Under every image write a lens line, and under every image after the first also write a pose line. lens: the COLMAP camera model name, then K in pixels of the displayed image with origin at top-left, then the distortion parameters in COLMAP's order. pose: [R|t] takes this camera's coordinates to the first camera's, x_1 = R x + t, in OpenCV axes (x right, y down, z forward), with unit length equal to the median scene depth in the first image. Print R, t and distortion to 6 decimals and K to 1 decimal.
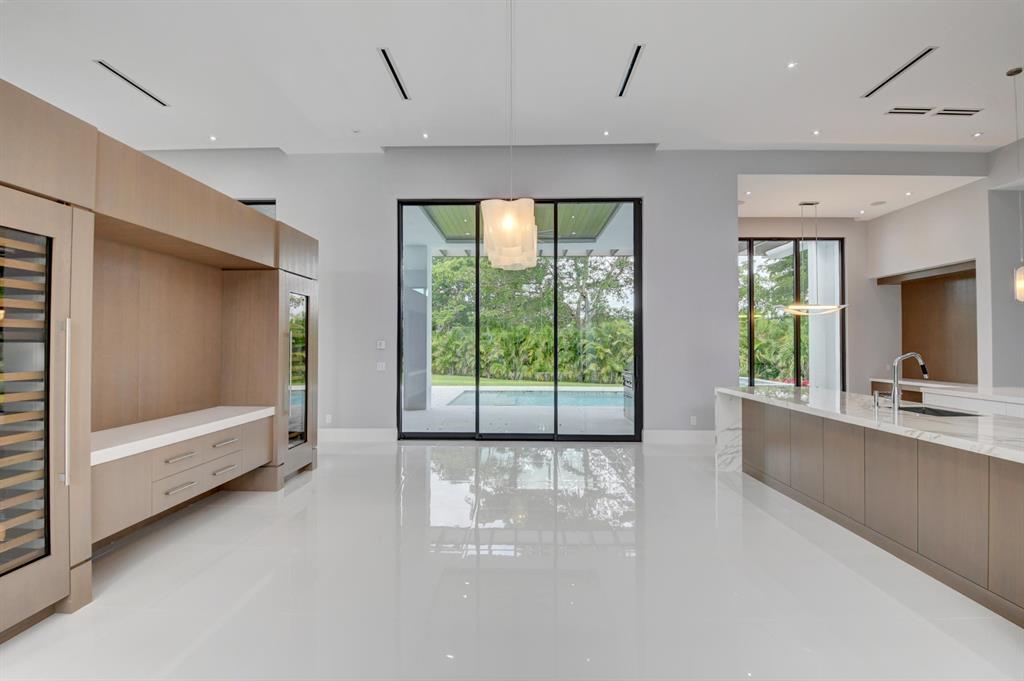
lens RADIAL K [[461.1, 0, 513.0], [0, 461.1, 337.3], [0, 0, 1]] dist [-0.011248, -0.009460]
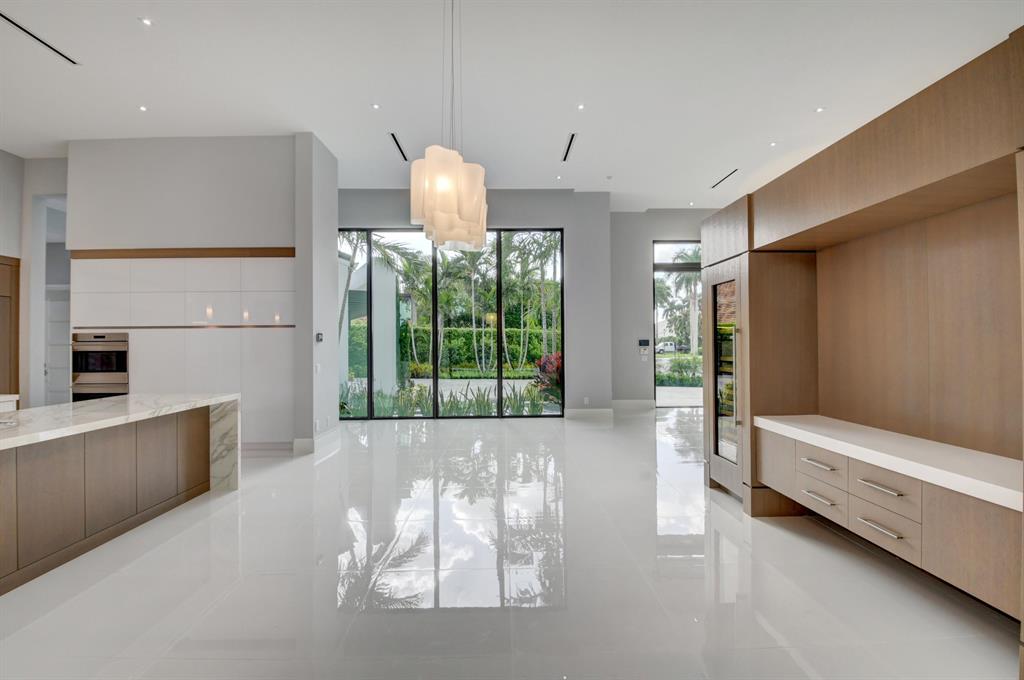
lens RADIAL K [[461.1, 0, 513.0], [0, 461.1, 339.1], [0, 0, 1]] dist [-0.011248, -0.009460]
pose [[-0.998445, 0.005105, -0.055512, -0.027443], [0.006321, 0.999743, -0.021764, 0.010376], [0.055386, -0.022081, -0.998221, 0.768050]]
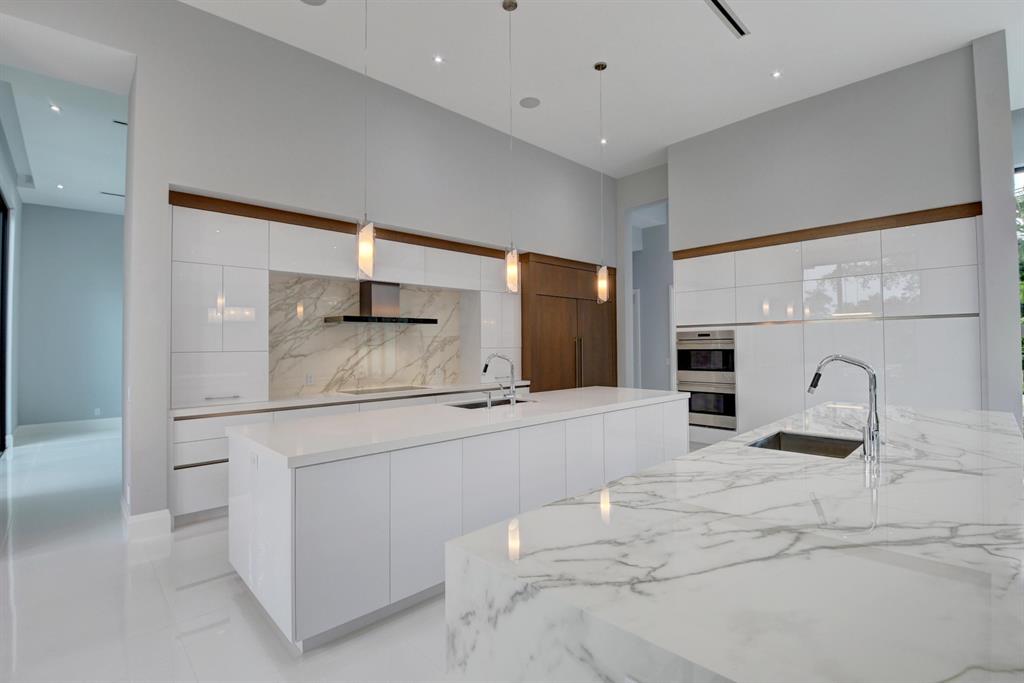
lens RADIAL K [[461.1, 0, 513.9], [0, 461.1, 339.4], [0, 0, 1]] dist [-0.011248, -0.009460]
pose [[-0.716581, 0.017517, 0.697284, 0.321352], [0.000007, 0.999685, -0.025106, 0.012211], [-0.697504, -0.017985, -0.716356, 0.736156]]
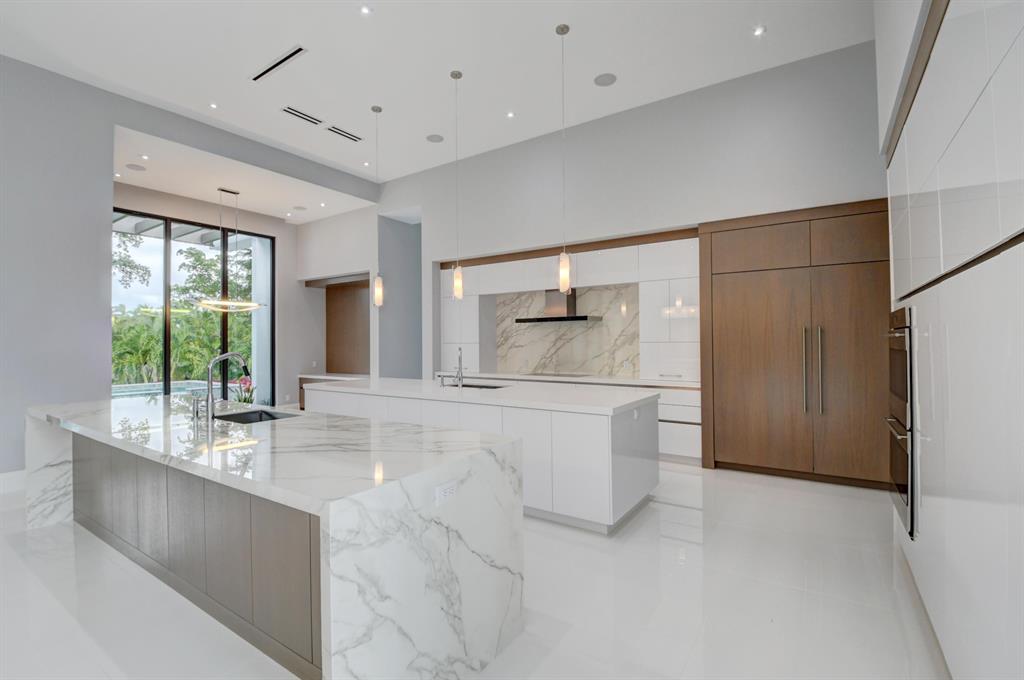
lens RADIAL K [[461.1, 0, 509.5], [0, 461.1, 335.7], [0, 0, 1]] dist [-0.011248, -0.009460]
pose [[0.537526, 0.005854, 0.843227, 0.173690], [-0.004200, 0.999982, -0.004265, 0.001160], [-0.843237, -0.001249, 0.537541, 0.025627]]
